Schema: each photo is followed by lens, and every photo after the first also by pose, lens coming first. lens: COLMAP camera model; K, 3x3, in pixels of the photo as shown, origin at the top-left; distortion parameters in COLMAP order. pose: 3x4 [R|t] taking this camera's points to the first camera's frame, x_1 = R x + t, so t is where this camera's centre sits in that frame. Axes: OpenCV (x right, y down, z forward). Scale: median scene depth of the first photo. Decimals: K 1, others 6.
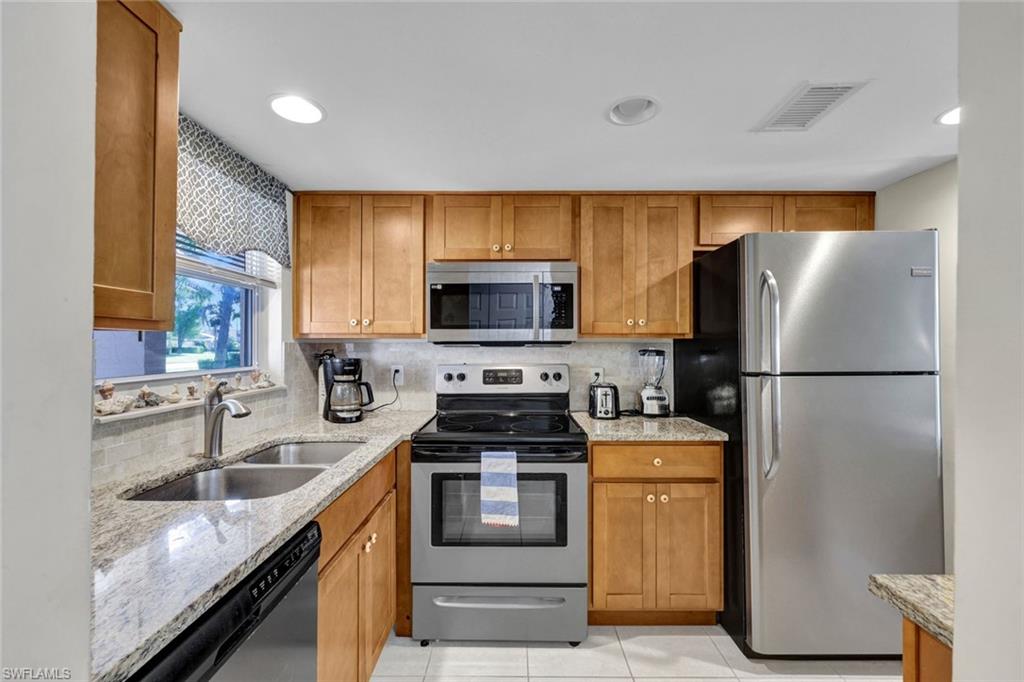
lens RADIAL K [[408.6, 0, 514.7], [0, 408.6, 348.0], [0, 0, 1]] dist [-0.003899, 0.000751]
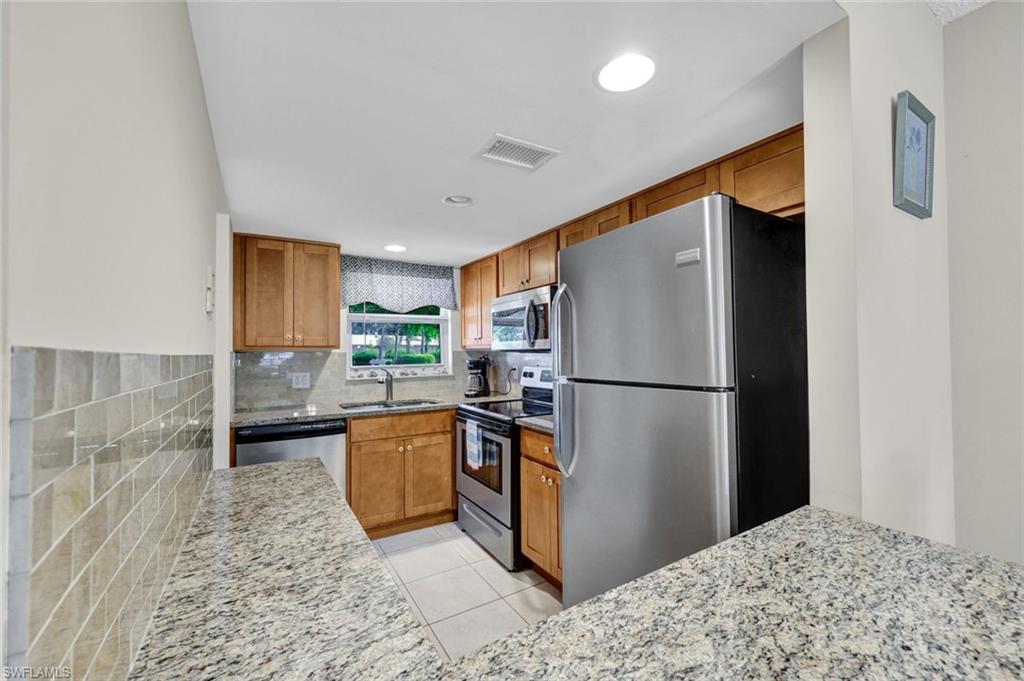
lens RADIAL K [[408.6, 0, 511.2], [0, 408.6, 347.7], [0, 0, 1]] dist [-0.003899, 0.000751]
pose [[0.529461, -0.012479, -0.848242, 1.230557], [0.002578, 0.999911, -0.013101, -0.003996], [0.848330, 0.004750, 0.529446, 0.258104]]
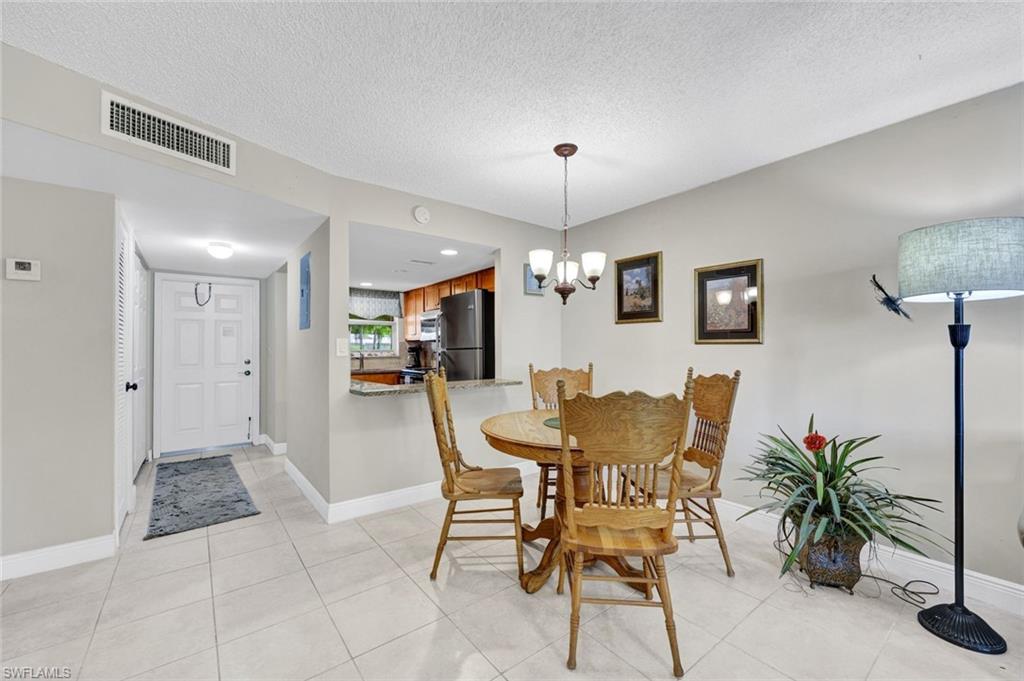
lens RADIAL K [[408.6, 0, 502.6], [0, 408.6, 347.7], [0, 0, 1]] dist [-0.003899, 0.000751]
pose [[0.606491, -0.009070, -0.795038, 2.594997], [-0.001312, 0.999922, -0.012408, 0.076866], [0.795089, 0.008568, 0.606432, -0.296157]]
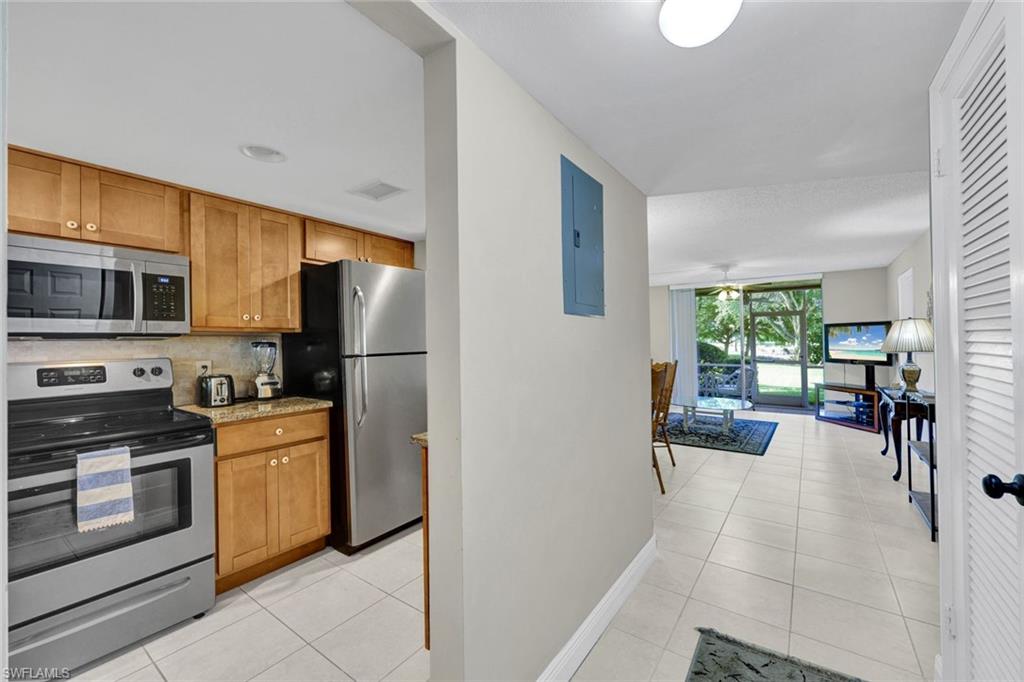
lens RADIAL K [[408.6, 0, 511.2], [0, 408.6, 341.3], [0, 0, 1]] dist [-0.003899, 0.000751]
pose [[0.585430, -0.007231, 0.810691, -0.221591], [0.016516, 0.999859, -0.003008, 0.020463], [-0.810555, 0.015150, 0.585466, -0.275568]]
